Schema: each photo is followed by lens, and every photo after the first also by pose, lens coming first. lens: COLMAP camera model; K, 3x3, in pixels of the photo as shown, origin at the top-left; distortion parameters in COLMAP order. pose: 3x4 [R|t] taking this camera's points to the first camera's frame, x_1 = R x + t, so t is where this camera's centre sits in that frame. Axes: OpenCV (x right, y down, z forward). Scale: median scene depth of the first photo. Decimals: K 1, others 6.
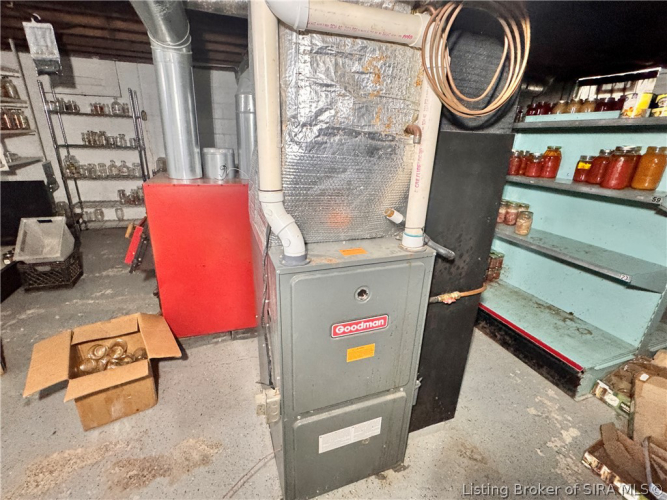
lens RADIAL K [[312.8, 0, 333.5], [0, 312.8, 250.0], [0, 0, 1]] dist [-0.010873, -0.000426]
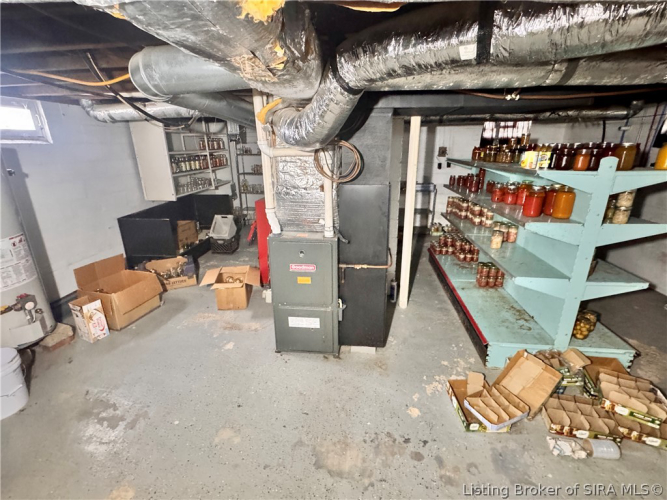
lens RADIAL K [[312.8, 0, 333.5], [0, 312.8, 250.0], [0, 0, 1]] dist [-0.010873, -0.000426]
pose [[0.891994, 0.103292, -0.440089, 0.503891], [-0.118844, 0.992882, -0.007843, 0.040368], [0.436146, 0.059298, 0.897920, -0.391226]]
